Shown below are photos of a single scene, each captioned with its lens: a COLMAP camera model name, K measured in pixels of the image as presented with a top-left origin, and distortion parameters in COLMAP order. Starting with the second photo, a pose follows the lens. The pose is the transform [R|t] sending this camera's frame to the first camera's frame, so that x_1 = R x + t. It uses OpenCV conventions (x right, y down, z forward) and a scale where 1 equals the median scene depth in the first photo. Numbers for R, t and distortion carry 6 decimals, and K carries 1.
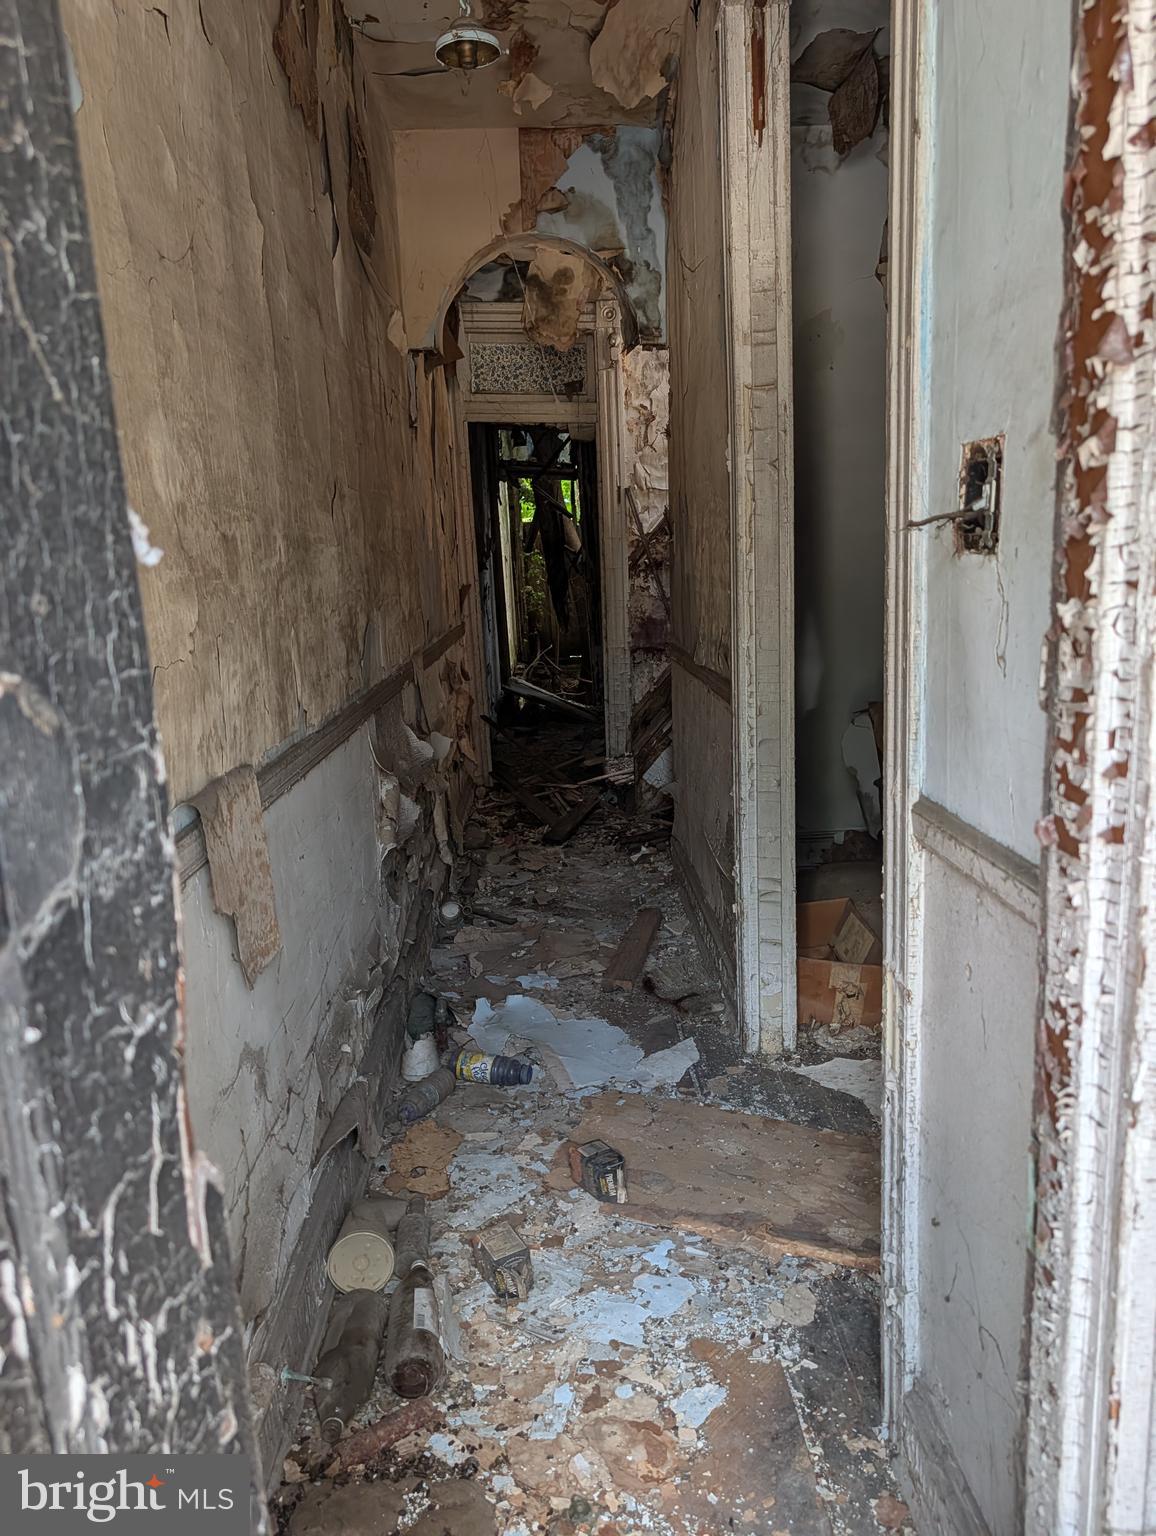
lens RADIAL K [[1108.4, 0, 583.4], [0, 1108.4, 749.1], [0, 0, 1]] dist [0.154884, -0.446473]
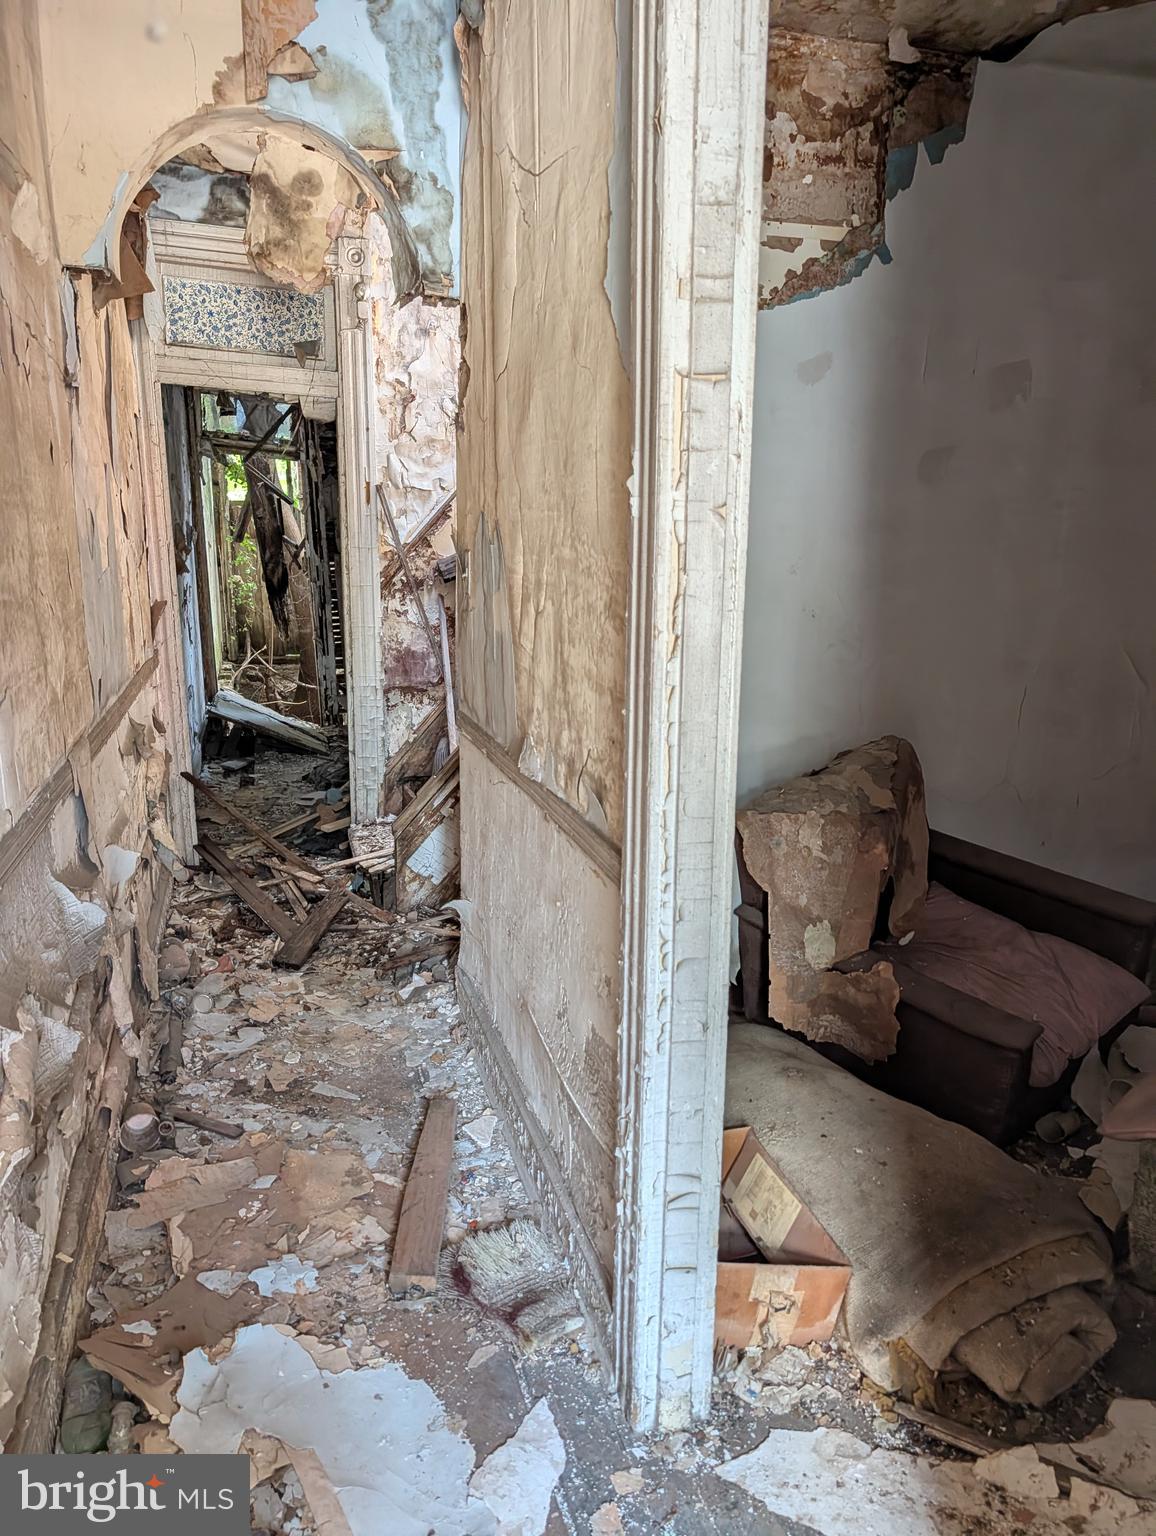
lens RADIAL K [[1105.4, 0, 578.0], [0, 1105.4, 768.0], [0, 0, 1]] dist [0.052316, -0.079562]
pose [[0.968070, -0.004948, 0.250631, -0.026448], [-0.004108, 0.999358, 0.035597, -0.078704], [-0.250647, -0.035490, 0.967428, 0.253536]]
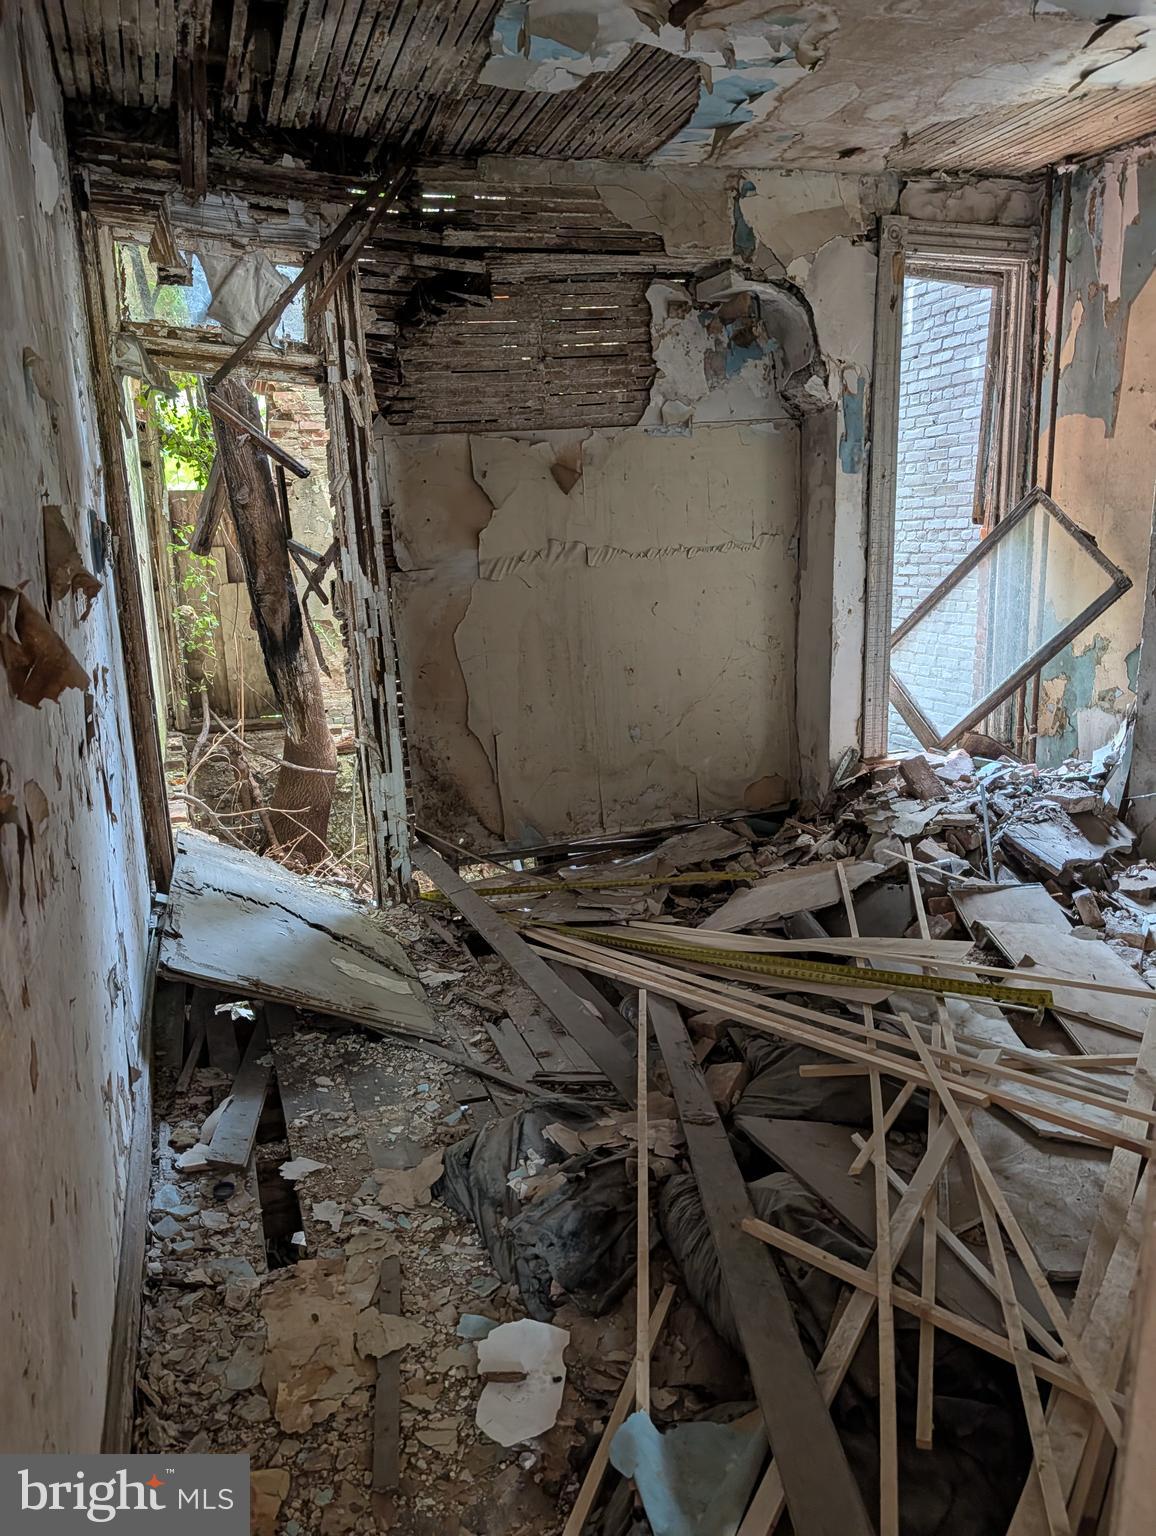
lens RADIAL K [[1105.4, 0, 578.0], [0, 1105.4, 768.0], [0, 0, 1]] dist [0.052316, -0.079562]
pose [[0.953081, -0.044579, 0.299417, -0.087966], [0.034661, 0.998663, 0.038356, -0.216800], [-0.300726, -0.026178, 0.953351, 1.110952]]
